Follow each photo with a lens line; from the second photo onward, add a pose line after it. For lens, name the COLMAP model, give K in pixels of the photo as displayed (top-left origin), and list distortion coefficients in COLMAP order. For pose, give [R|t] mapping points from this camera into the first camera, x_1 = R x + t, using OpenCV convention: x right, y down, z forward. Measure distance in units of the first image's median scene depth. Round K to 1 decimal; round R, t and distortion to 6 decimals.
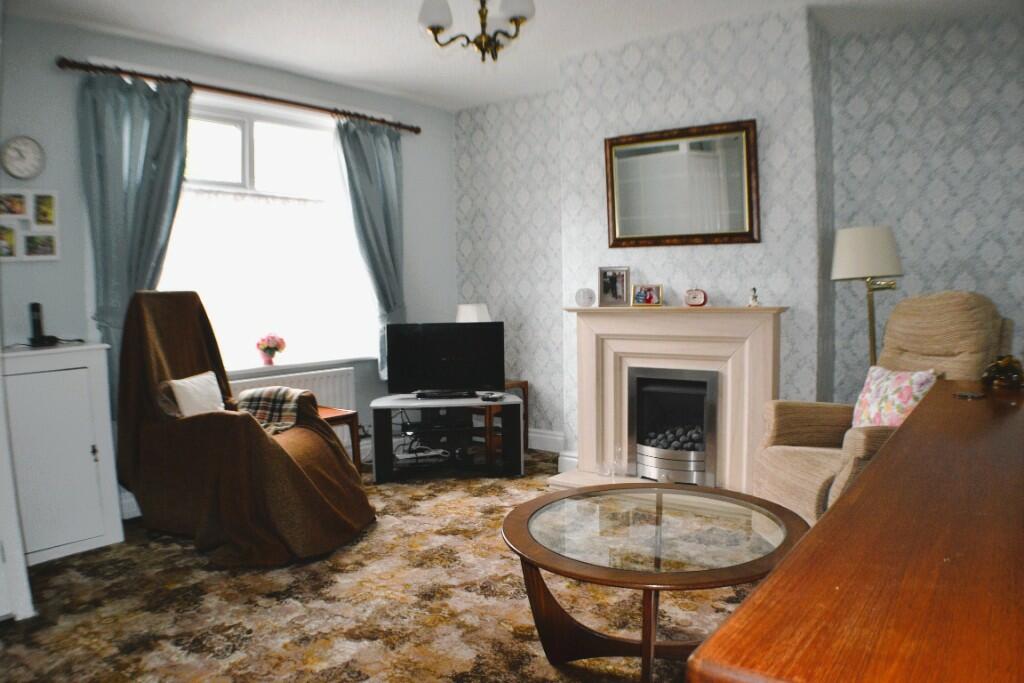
lens RADIAL K [[699.3, 0, 505.0], [0, 699.3, 344.9], [0, 0, 1]] dist [-0.190973, 0.044582]
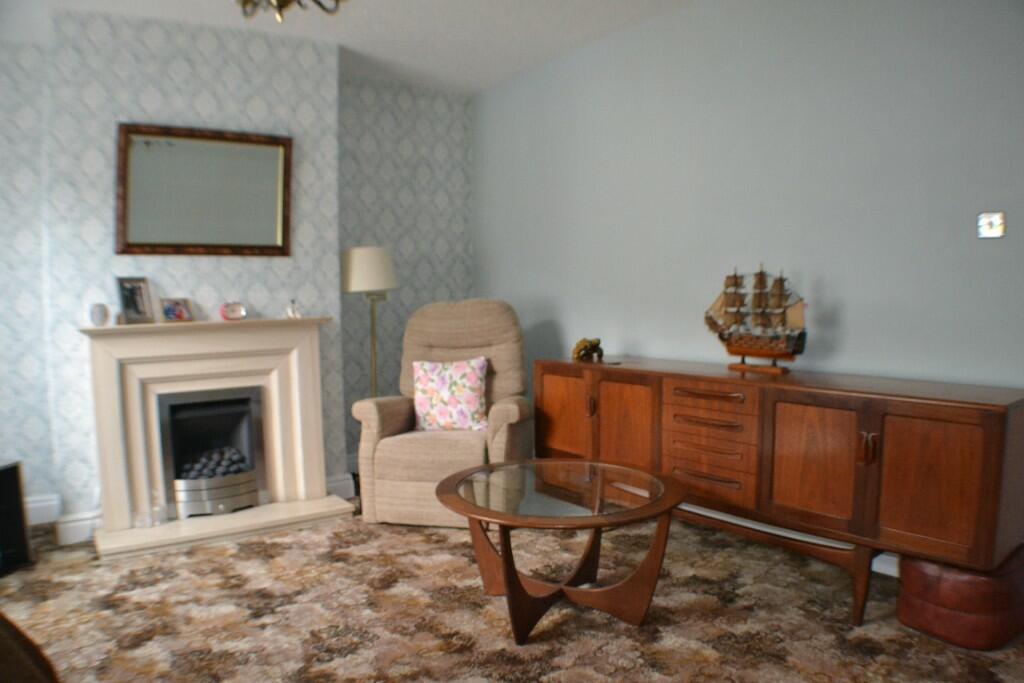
lens RADIAL K [[699.3, 0, 505.0], [0, 699.3, 344.9], [0, 0, 1]] dist [-0.190973, 0.044582]
pose [[0.300414, -0.053809, 0.952290, -0.499145], [0.082343, 0.996143, 0.030311, -0.019525], [-0.950248, 0.069309, 0.303686, 0.360797]]
